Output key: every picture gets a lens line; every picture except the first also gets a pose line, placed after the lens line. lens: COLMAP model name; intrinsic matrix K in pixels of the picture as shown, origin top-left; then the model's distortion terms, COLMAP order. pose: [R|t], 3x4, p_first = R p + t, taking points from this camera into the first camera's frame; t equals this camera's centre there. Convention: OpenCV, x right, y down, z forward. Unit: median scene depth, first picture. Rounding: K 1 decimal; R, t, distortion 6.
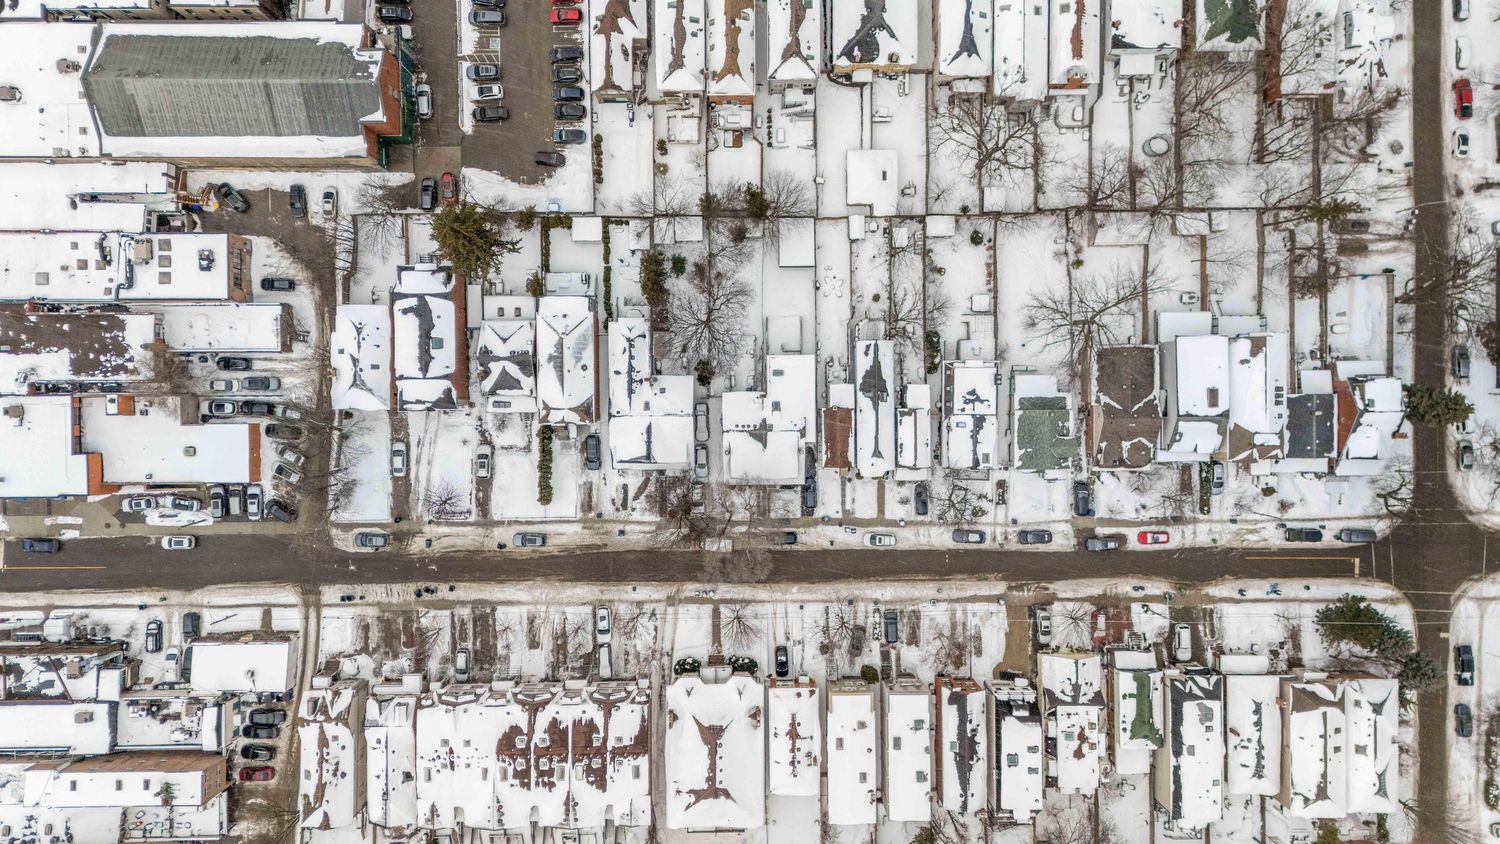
lens RADIAL K [[1094.1, 0, 751.6], [0, 1094.1, 418.3], [0, 0, 1]] dist [0.102253, -0.209222]
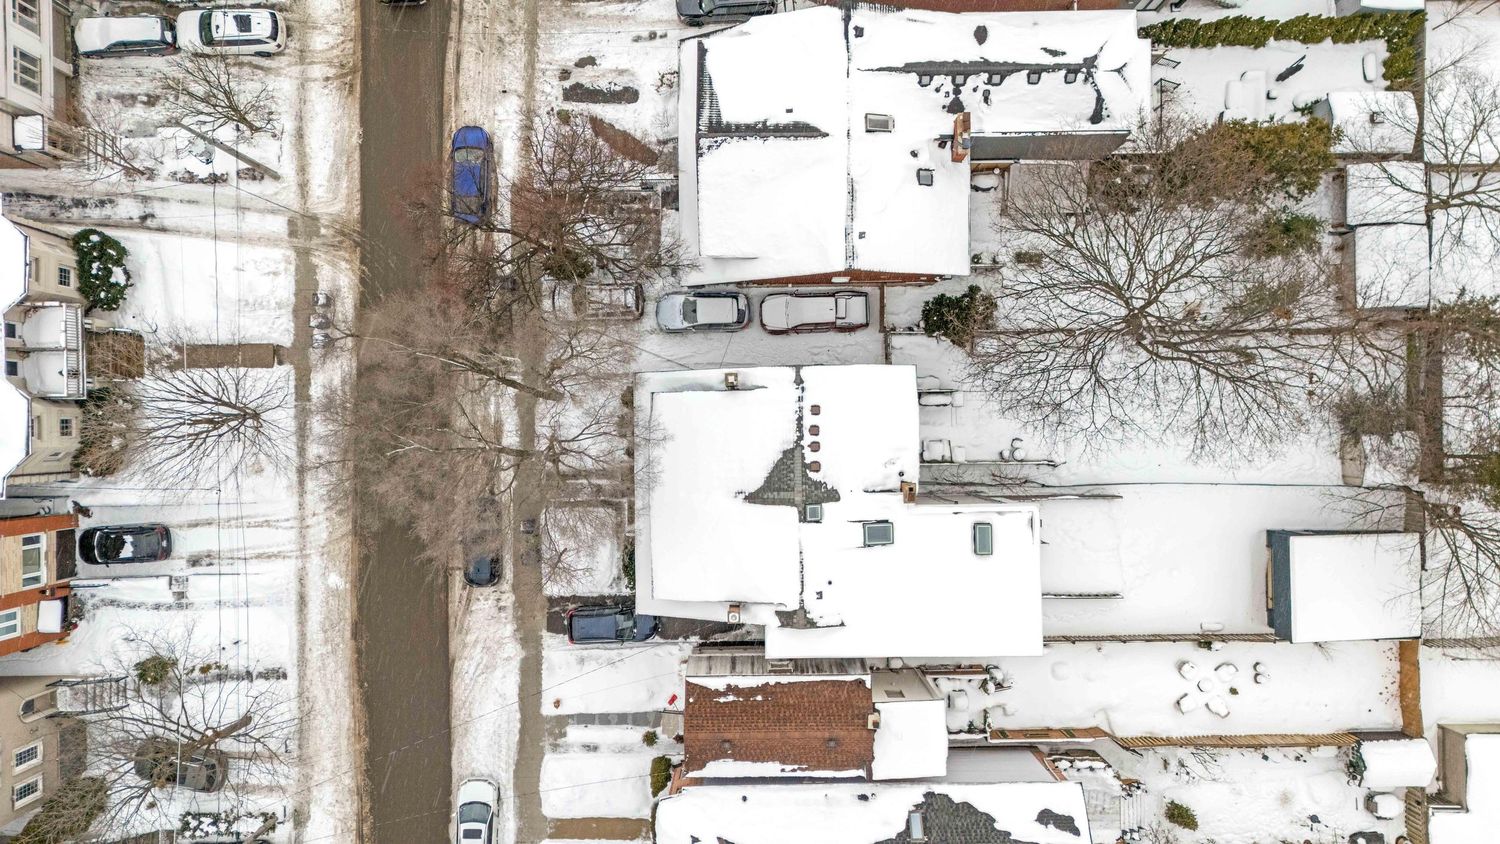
lens RADIAL K [[1085.1, 0, 749.2], [0, 1085.1, 419.2], [0, 0, 1]] dist [0.074147, -0.064860]
pose [[0.004585, 0.999842, -0.017146, -0.005341], [-0.999953, 0.004437, -0.008619, 0.028068], [-0.008542, 0.017185, 0.999816, 0.658721]]
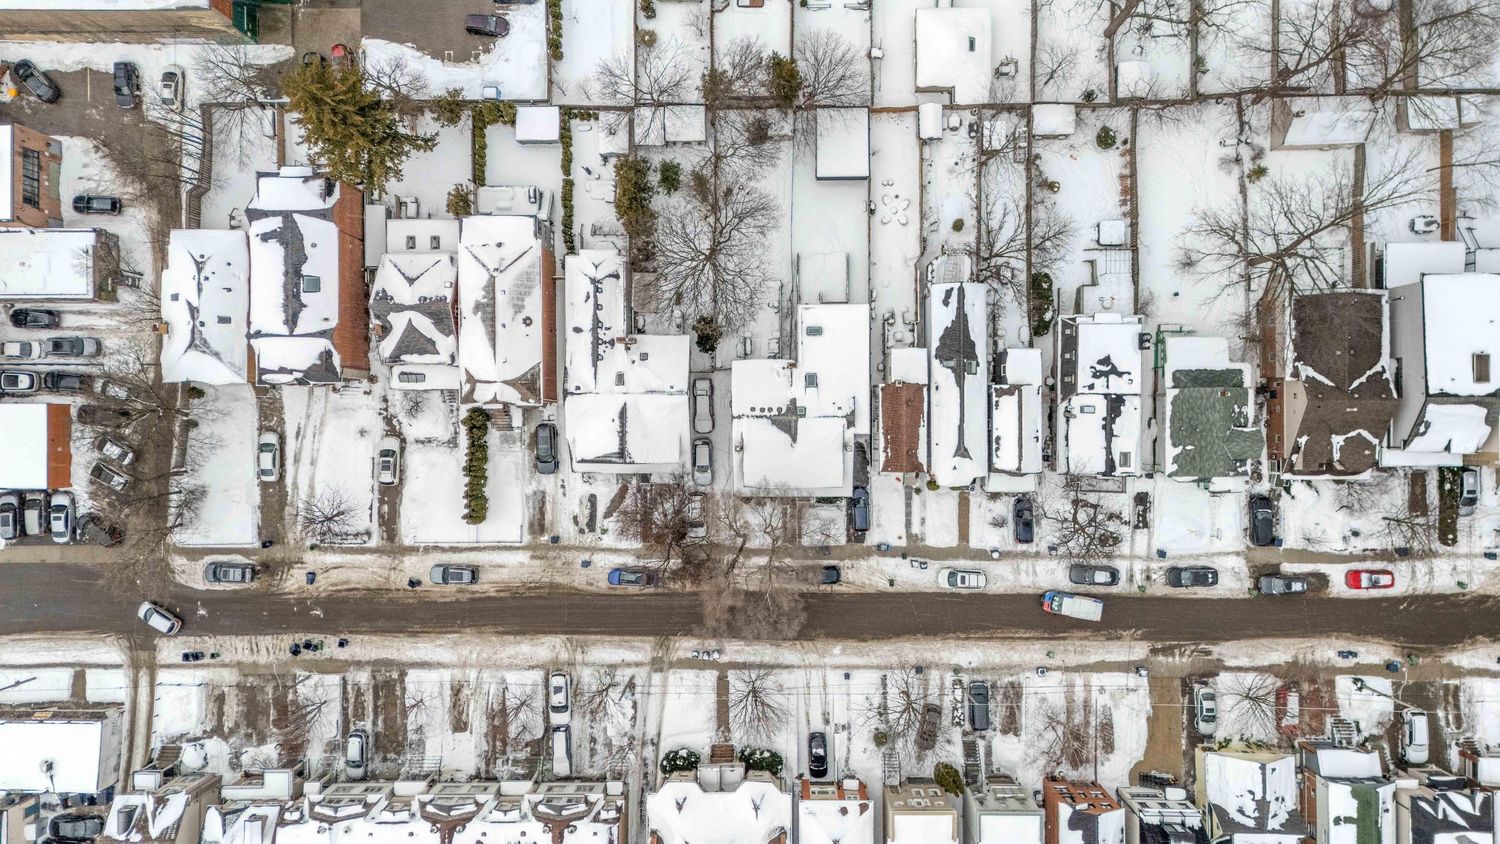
lens RADIAL K [[1099.1, 0, 750.2], [0, 1099.1, 420.3], [0, 0, 1]] dist [0.083387, -0.088041]
pose [[0.999582, 0.004629, -0.028552, 0.003994], [-0.005003, 0.999903, -0.013017, 0.021926], [0.028489, 0.013155, 0.999508, 0.309654]]
